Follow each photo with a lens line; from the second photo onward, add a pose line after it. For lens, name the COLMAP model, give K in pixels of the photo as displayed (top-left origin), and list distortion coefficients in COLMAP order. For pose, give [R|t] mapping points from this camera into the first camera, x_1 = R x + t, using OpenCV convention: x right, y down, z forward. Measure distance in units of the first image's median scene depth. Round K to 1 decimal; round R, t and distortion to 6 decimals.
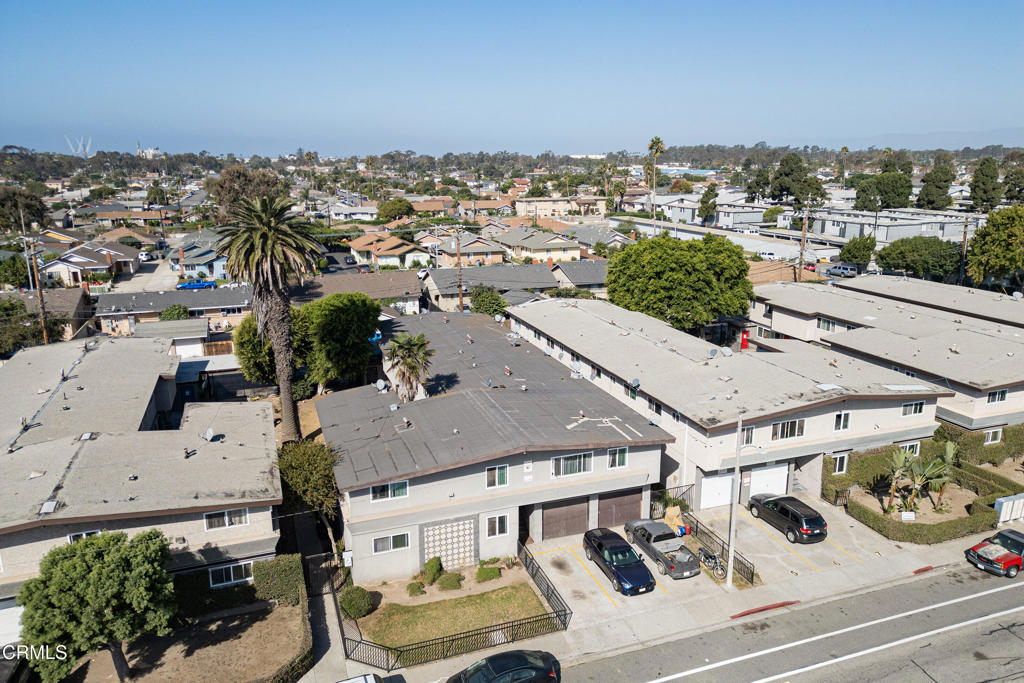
lens RADIAL K [[718.8, 0, 511.1], [0, 718.8, 324.4], [0, 0, 1]] dist [0.083529, -0.083795]
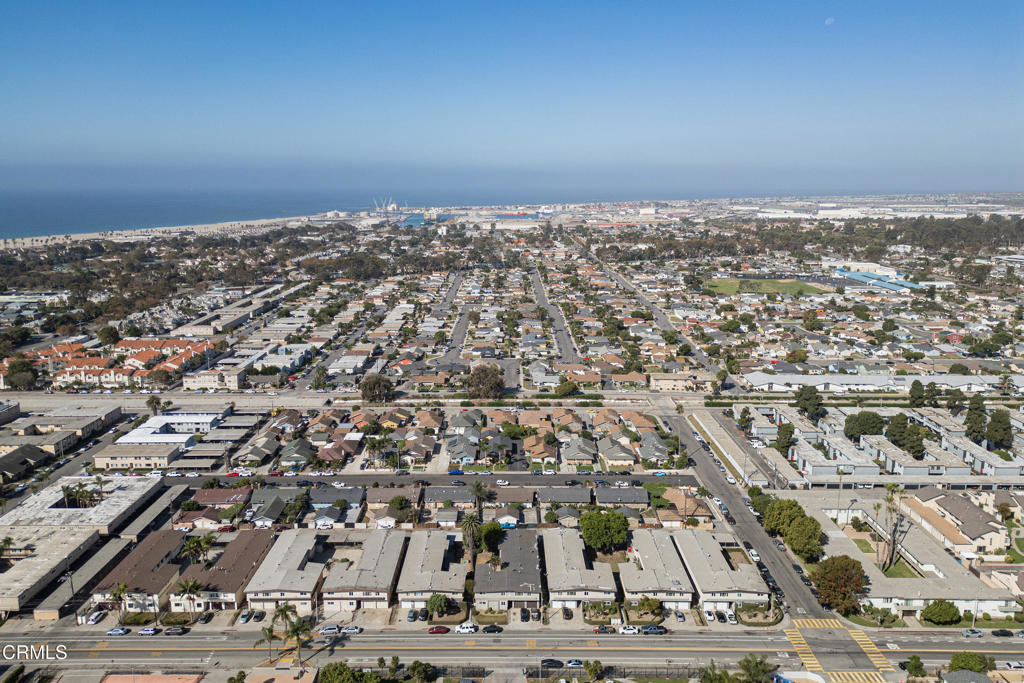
lens RADIAL K [[721.9, 0, 509.8], [0, 721.9, 330.1], [0, 0, 1]] dist [0.086109, -0.086472]
pose [[0.941829, 0.072909, -0.328090, 1.589908], [-0.081632, 0.996579, -0.012875, -1.601016], [0.326029, 0.038908, 0.944559, -3.973779]]
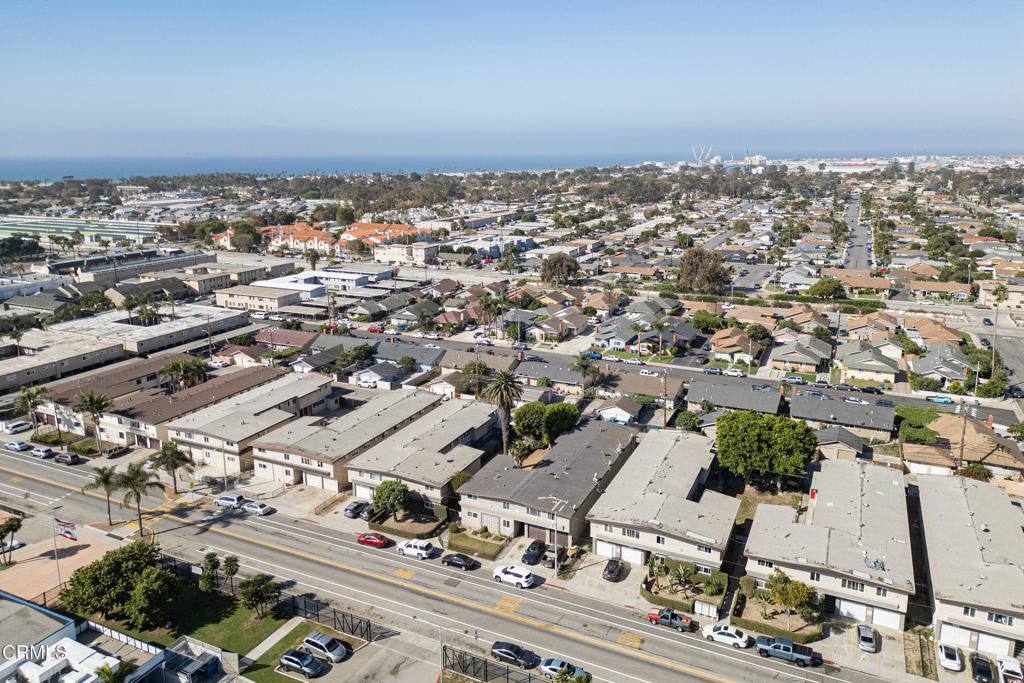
lens RADIAL K [[719.1, 0, 514.0], [0, 719.1, 294.8], [0, 0, 1]] dist [0.083583, -0.084961]
pose [[0.705818, 0.138192, -0.694783, 1.808250], [-0.157225, 0.986885, 0.036568, -0.692461], [0.690725, 0.083427, 0.718289, -1.044346]]
